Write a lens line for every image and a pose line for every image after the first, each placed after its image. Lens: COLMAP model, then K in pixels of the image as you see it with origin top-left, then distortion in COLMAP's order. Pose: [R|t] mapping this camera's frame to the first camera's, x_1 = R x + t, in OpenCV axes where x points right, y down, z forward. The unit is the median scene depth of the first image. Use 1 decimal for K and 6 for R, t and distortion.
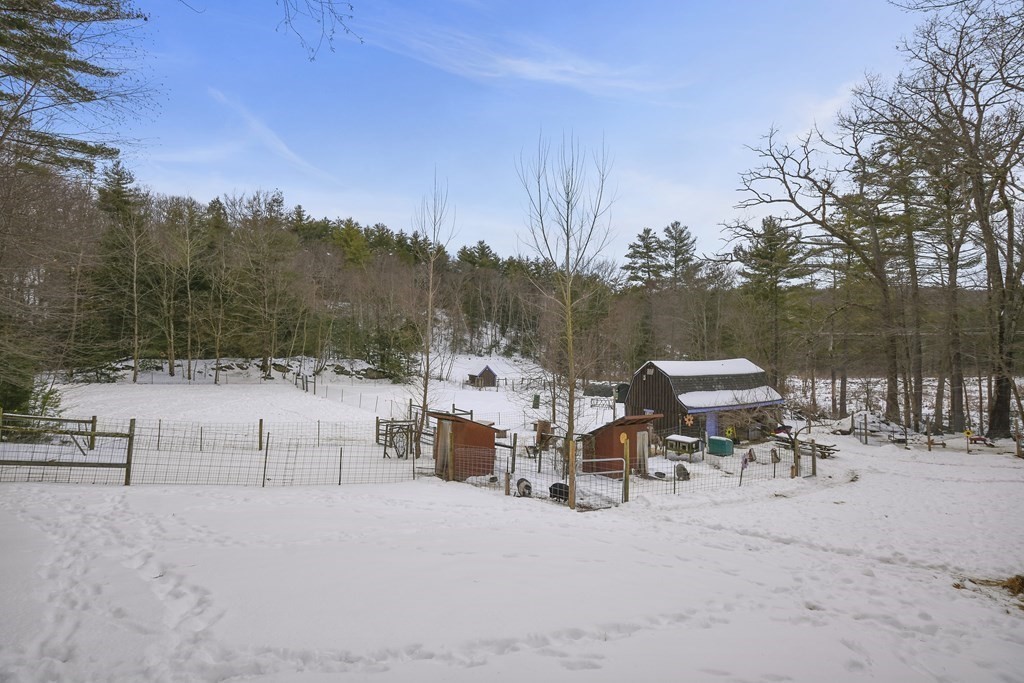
lens RADIAL K [[448.8, 0, 506.4], [0, 448.8, 360.3], [0, 0, 1]] dist [-0.012287, -0.000454]
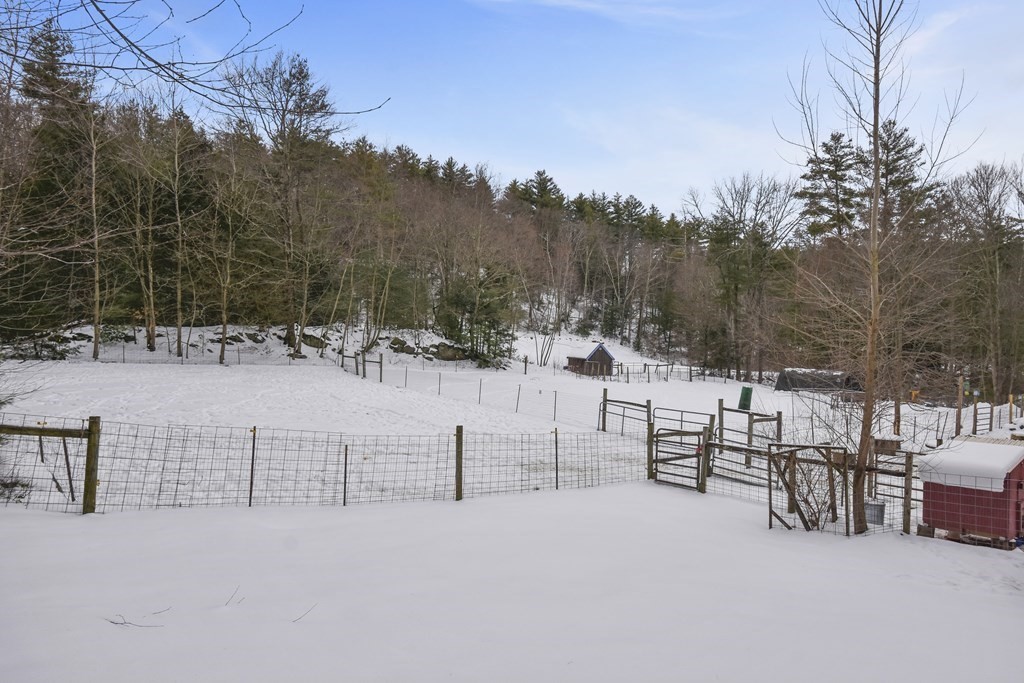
lens RADIAL K [[601.2, 0, 509.2], [0, 601.2, 364.1], [0, 0, 1]] dist [-0.000548, 0.000588]
pose [[0.998306, 0.006850, -0.057778, -0.209559], [-0.004977, 0.999460, 0.032495, 0.024144], [0.057969, -0.032152, 0.997801, 0.198935]]
